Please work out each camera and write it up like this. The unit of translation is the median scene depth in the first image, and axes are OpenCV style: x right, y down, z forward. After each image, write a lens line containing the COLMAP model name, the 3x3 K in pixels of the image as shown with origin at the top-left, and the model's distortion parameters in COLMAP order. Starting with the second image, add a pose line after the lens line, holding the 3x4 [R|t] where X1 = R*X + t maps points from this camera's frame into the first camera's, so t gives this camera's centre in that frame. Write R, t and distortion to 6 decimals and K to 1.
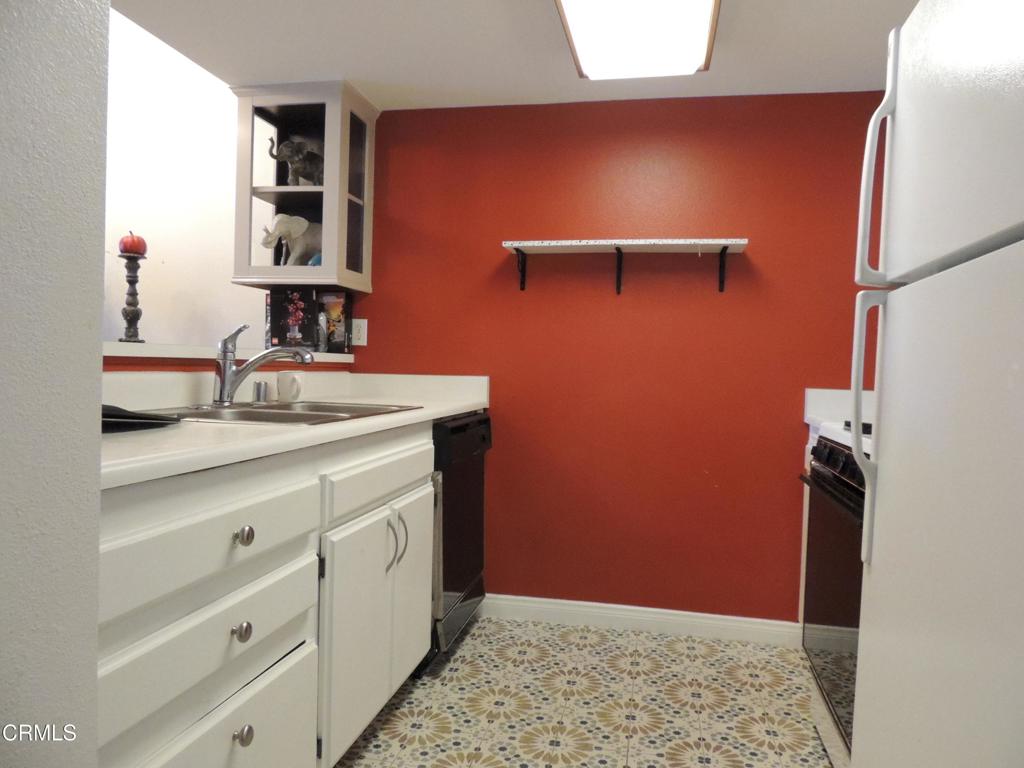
lens RADIAL K [[736.2, 0, 509.6], [0, 736.2, 385.2], [0, 0, 1]] dist [-0.016894, 0.009197]
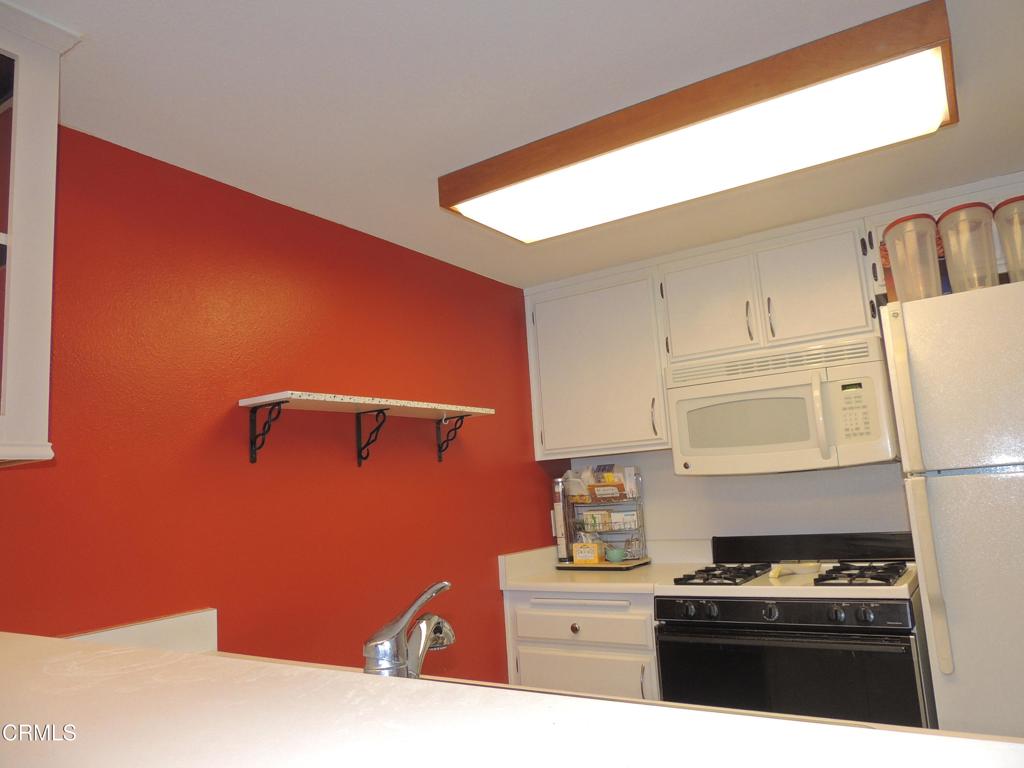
lens RADIAL K [[736.2, 0, 509.6], [0, 736.2, 385.2], [0, 0, 1]] dist [-0.016894, 0.009197]
pose [[0.372771, 0.076411, 0.924772, -0.540186], [0.094650, 0.988275, -0.119811, -0.103048], [-0.923084, 0.132191, 0.361167, 0.578188]]
